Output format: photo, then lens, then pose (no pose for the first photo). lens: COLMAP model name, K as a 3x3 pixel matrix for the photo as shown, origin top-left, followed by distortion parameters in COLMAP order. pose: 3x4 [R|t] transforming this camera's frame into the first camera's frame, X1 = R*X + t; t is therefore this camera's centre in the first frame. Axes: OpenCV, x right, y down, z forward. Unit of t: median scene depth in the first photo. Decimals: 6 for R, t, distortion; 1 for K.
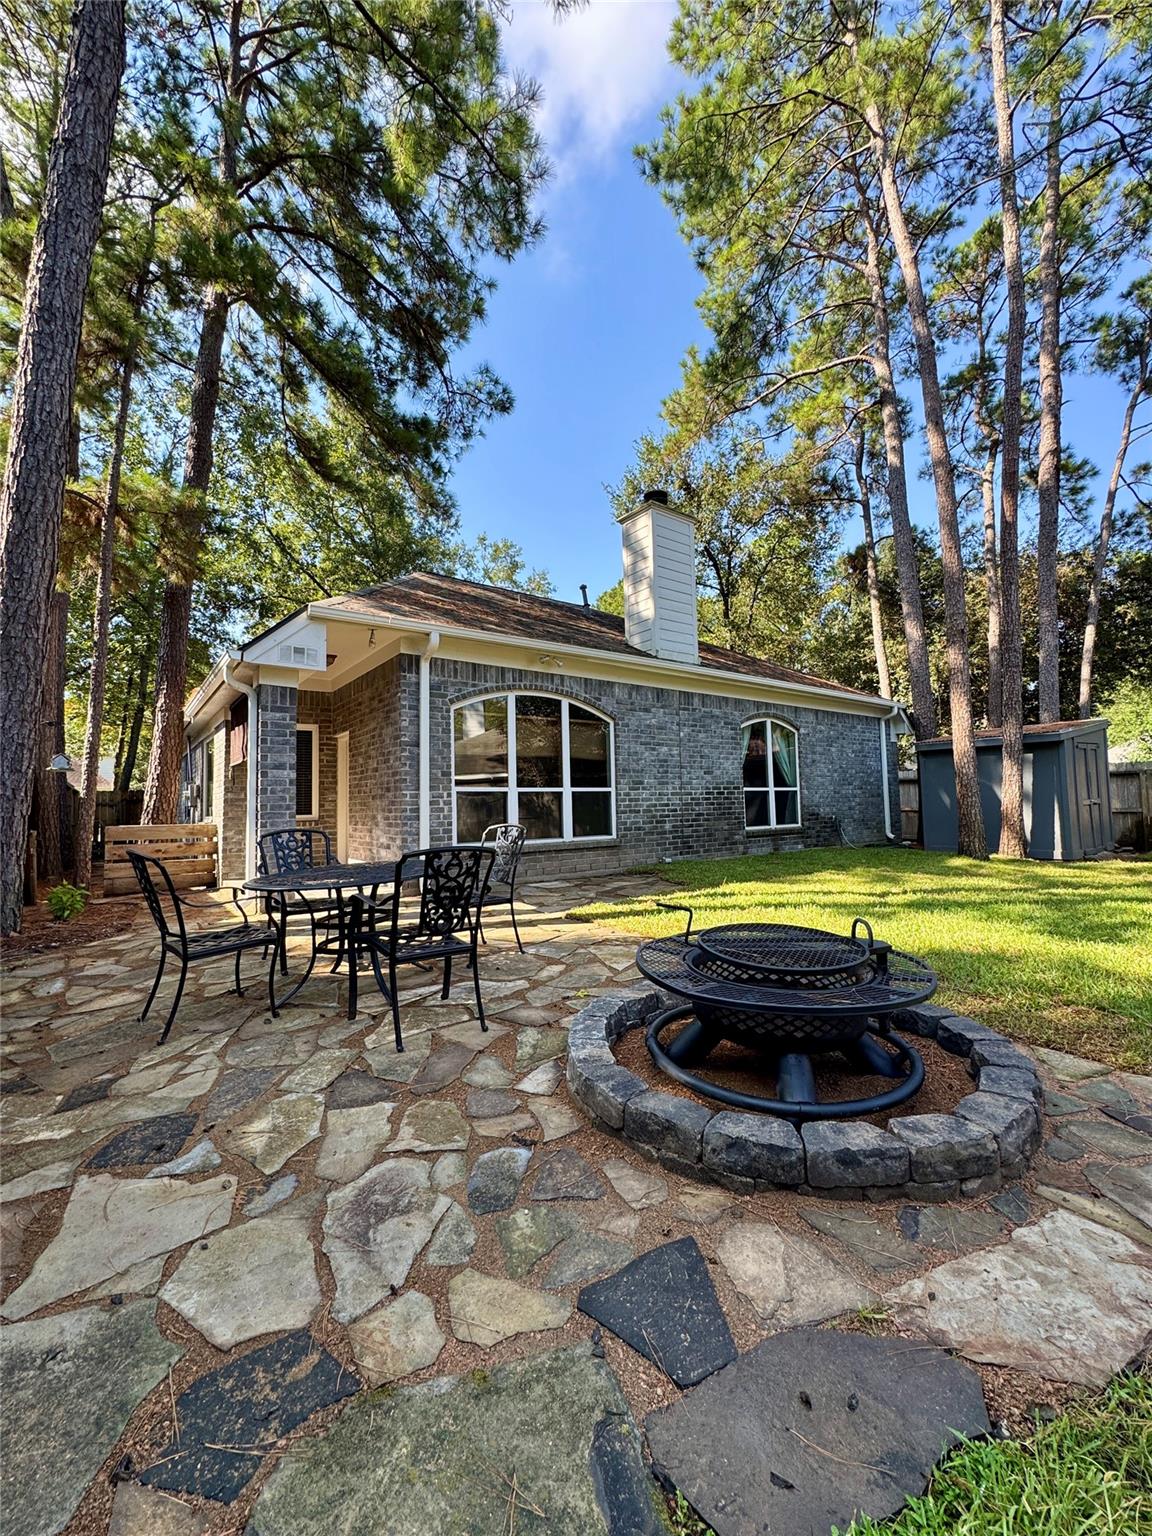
lens RADIAL K [[605.8, 0, 576.0], [0, 605.8, 768.0], [0, 0, 1]] dist [0.001529, 0.000191]
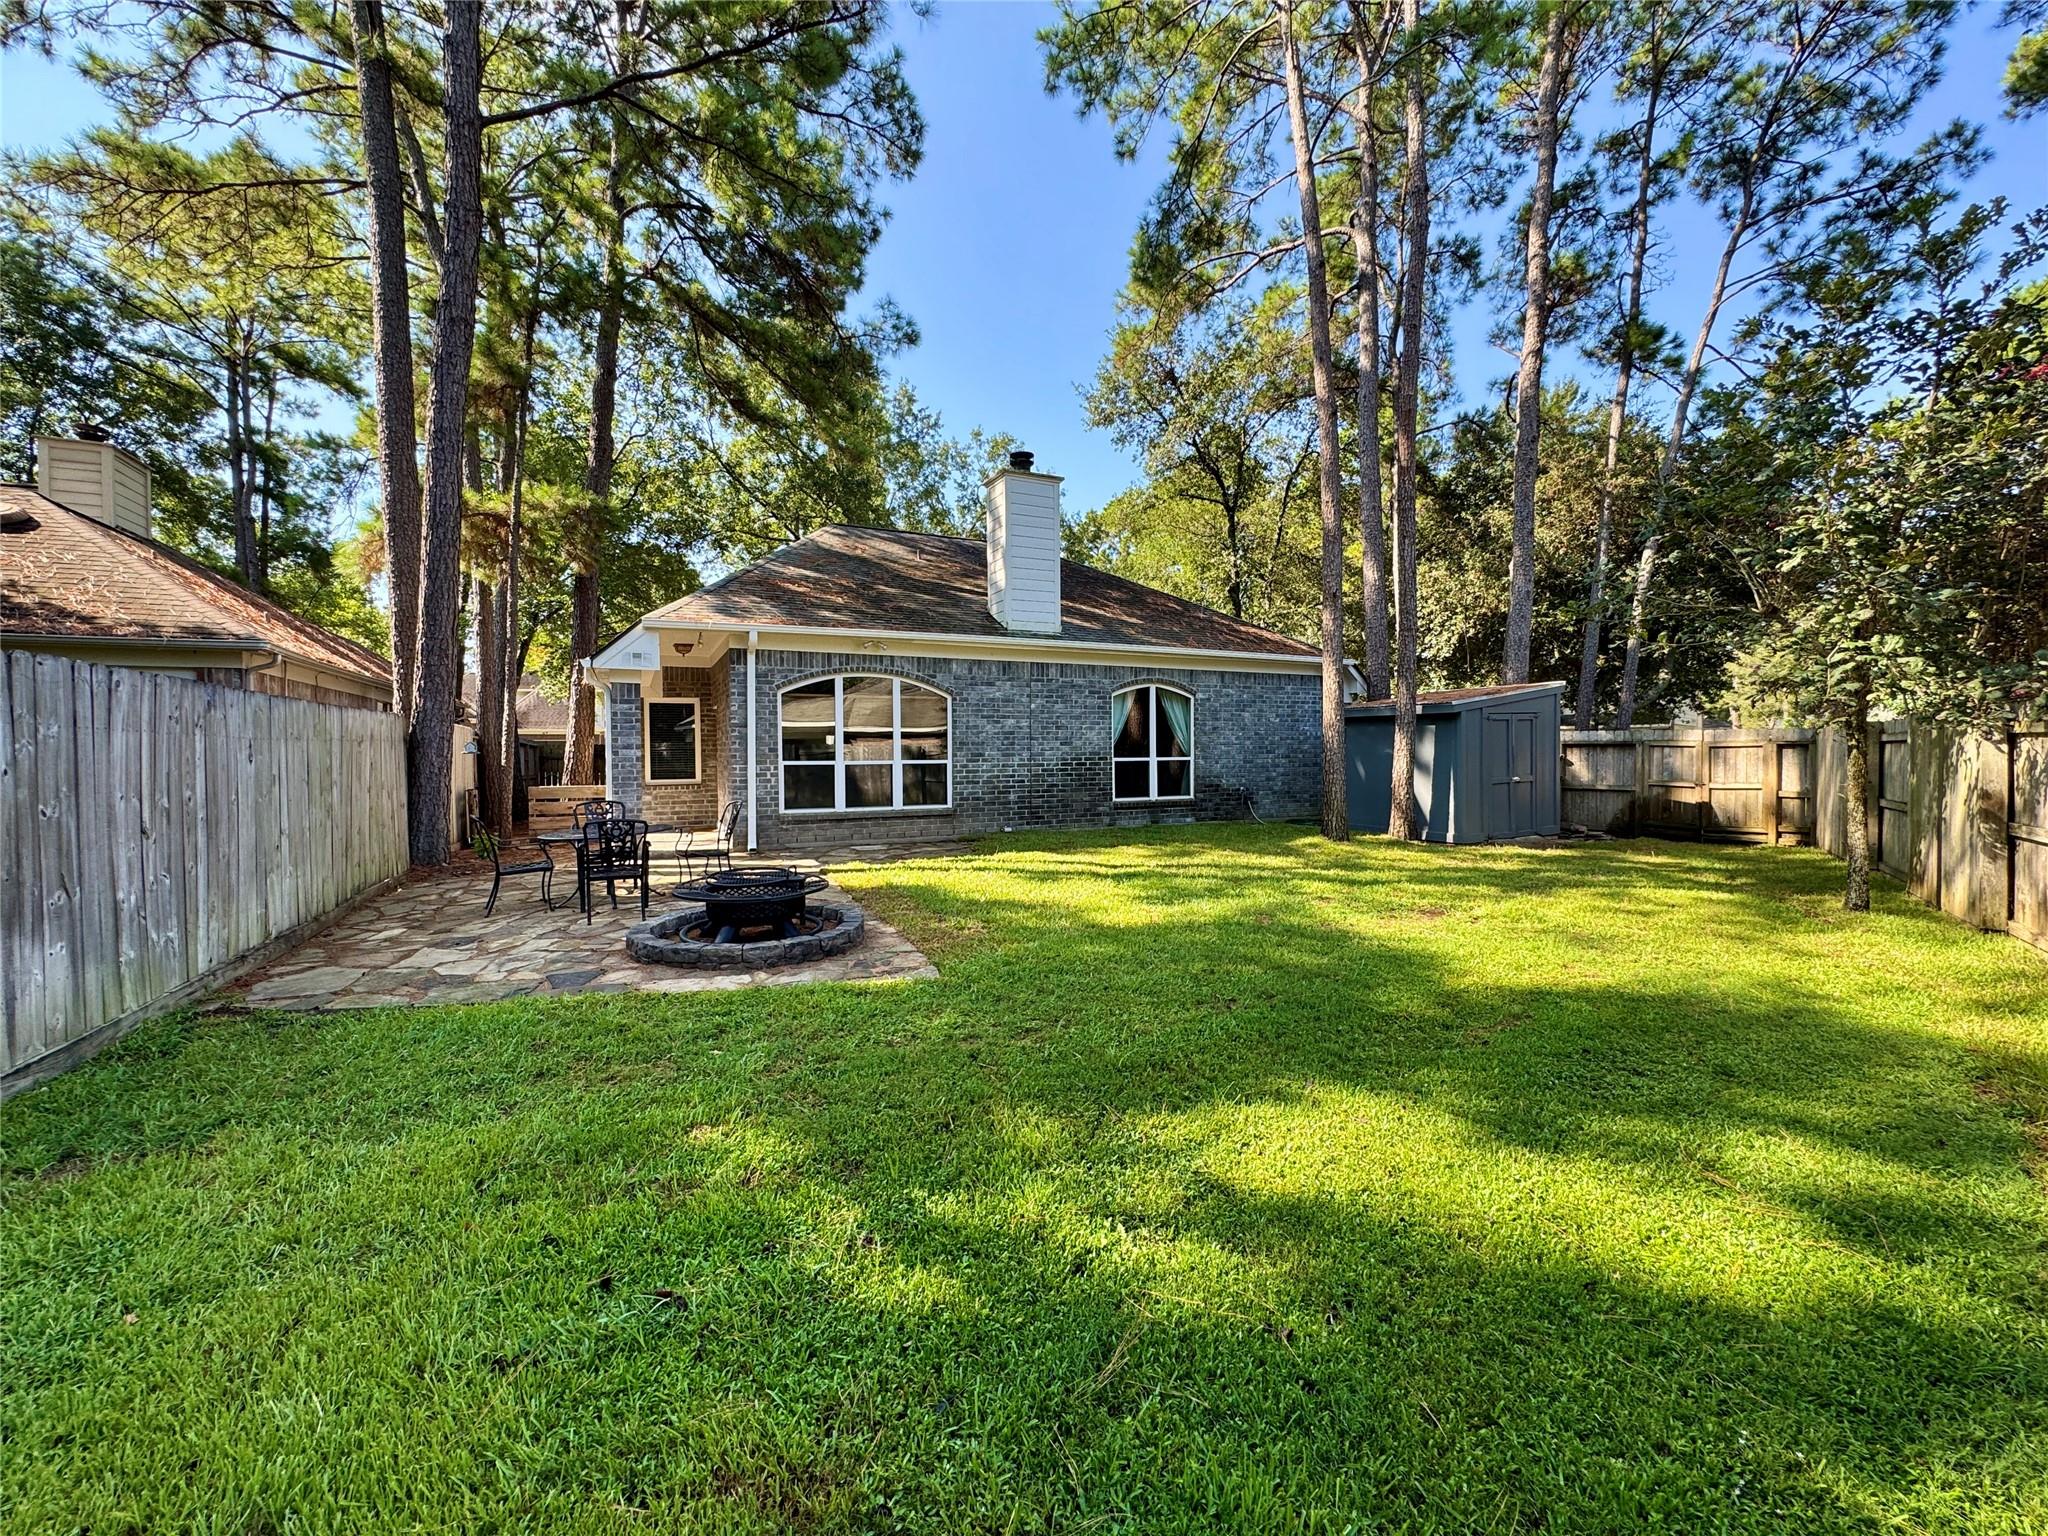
lens RADIAL K [[807.7, 0, 1024.0], [0, 807.7, 768.0], [0, 0, 1]] dist [0.001529, 0.000191]
pose [[0.981579, 0.017965, -0.190212, 0.366429], [-0.001929, 0.996451, 0.084153, -0.057852], [0.191049, -0.082236, 0.978130, -0.283302]]
